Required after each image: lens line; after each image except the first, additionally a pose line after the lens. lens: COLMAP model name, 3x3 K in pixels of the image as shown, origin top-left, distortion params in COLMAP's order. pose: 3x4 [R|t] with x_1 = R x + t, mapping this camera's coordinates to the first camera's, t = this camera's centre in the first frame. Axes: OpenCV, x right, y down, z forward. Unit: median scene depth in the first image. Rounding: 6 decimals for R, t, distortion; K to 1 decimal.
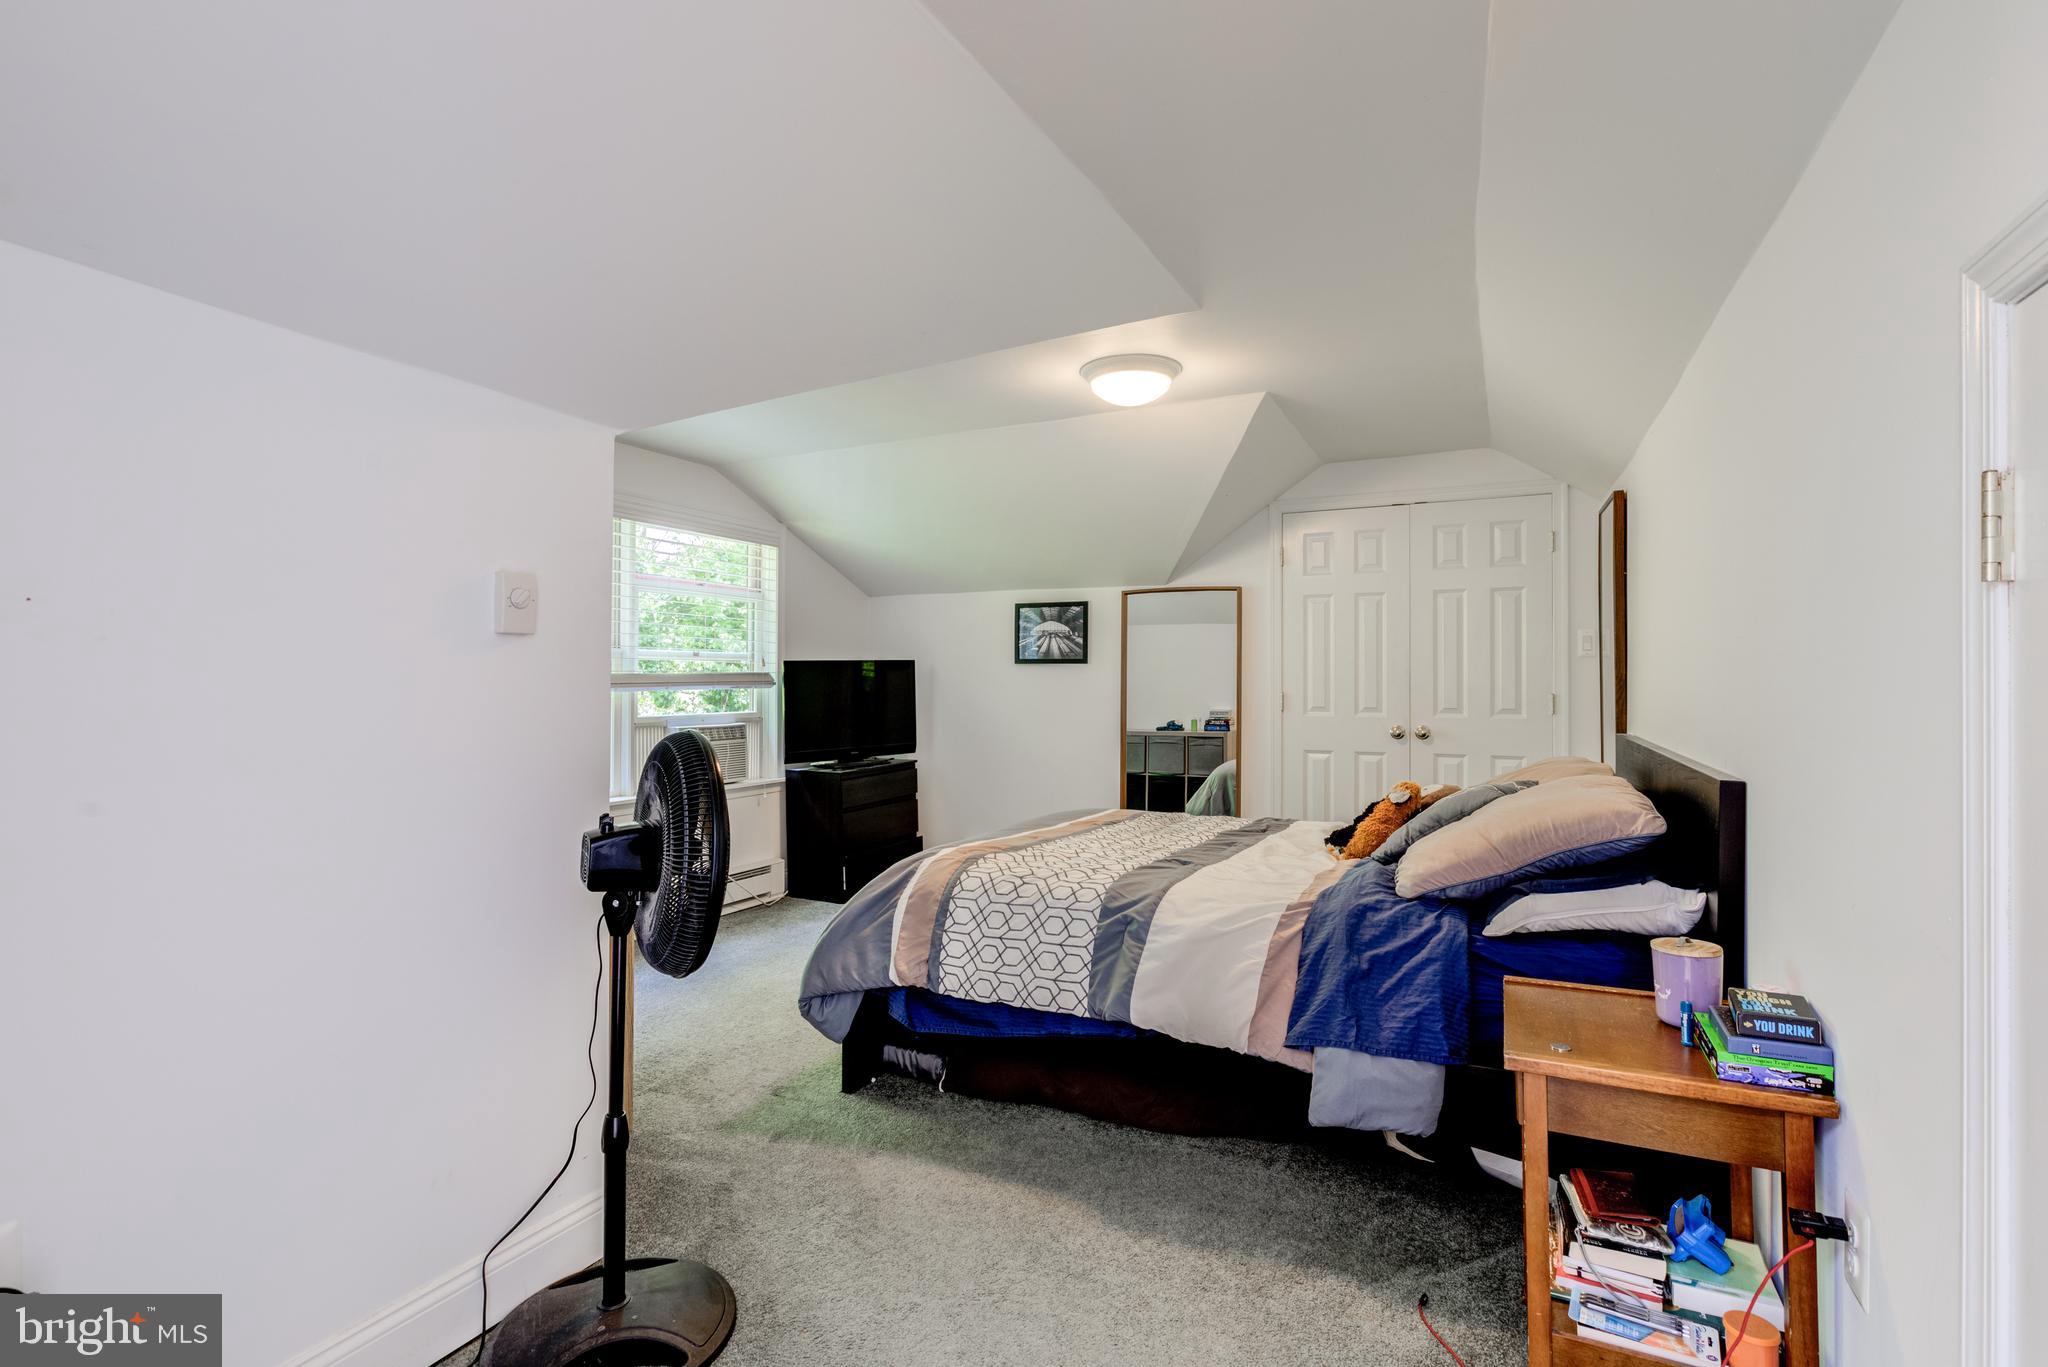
lens RADIAL K [[942.9, 0, 1024.0], [0, 942.9, 683.5], [0, 0, 1]] dist [-0.000133, 0.000079]
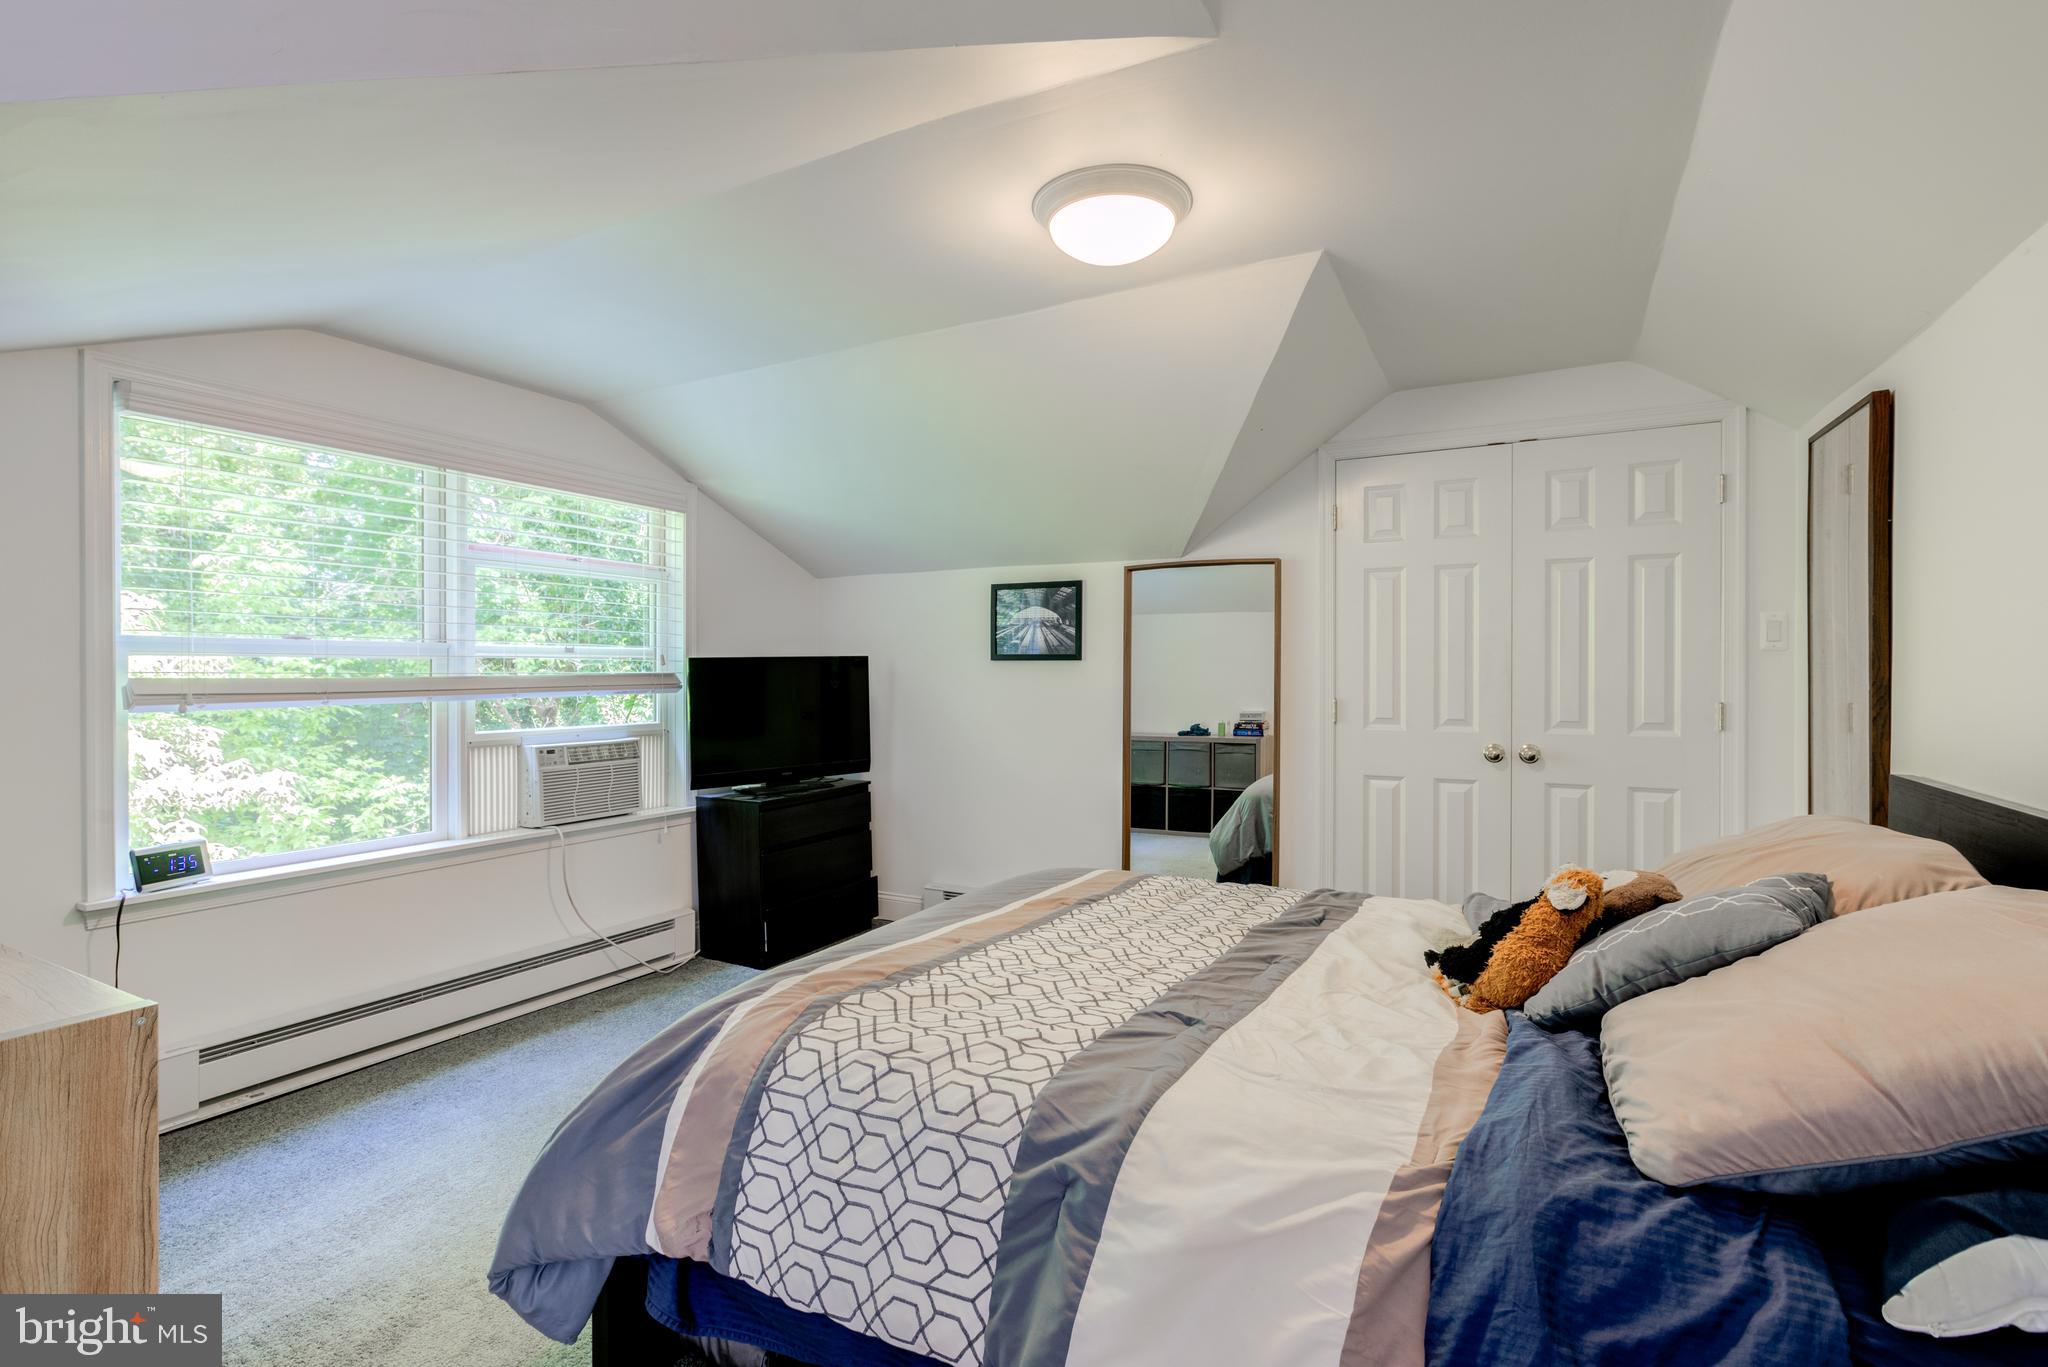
lens RADIAL K [[934.3, 0, 1025.5], [0, 934.3, 687.3], [0, 0, 1]] dist [-0.000693, 0.000292]
pose [[0.999456, -0.001729, -0.032938, 0.077120], [0.002115, 0.999929, 0.011697, -0.013017], [0.032915, -0.011760, 0.999389, 0.371036]]
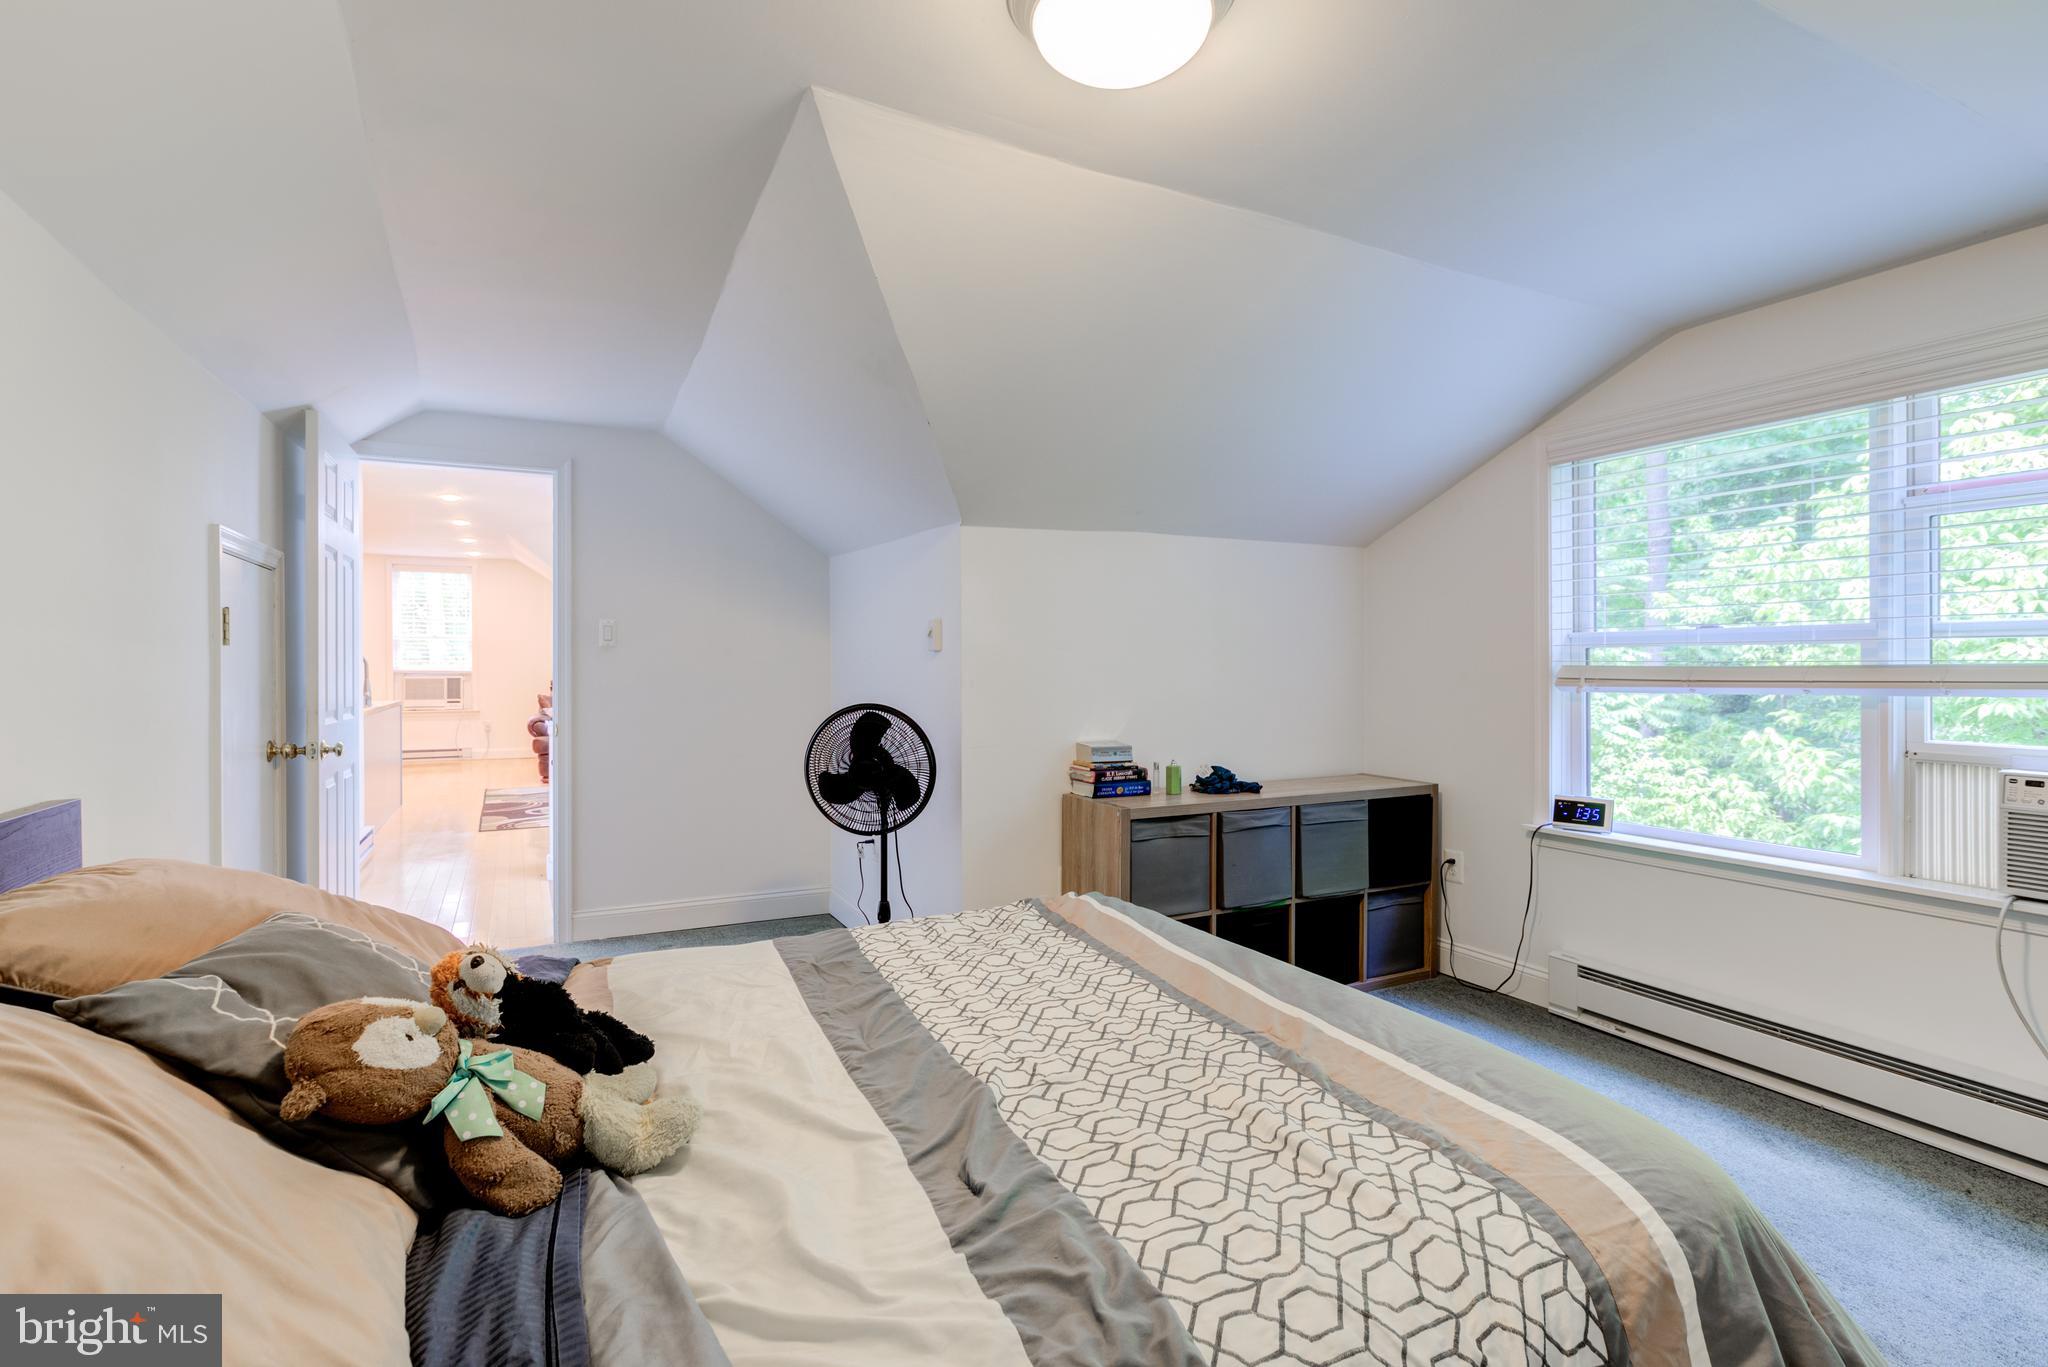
lens RADIAL K [[995.1, 0, 1024.0], [0, 995.1, 683.5], [0, 0, 1]] dist [0.000801, 0.000089]
pose [[-0.604606, 0.013436, -0.796412, 1.493241], [-0.002475, 0.999821, 0.018746, -0.013358], [0.796521, 0.013305, -0.604464, 3.229486]]
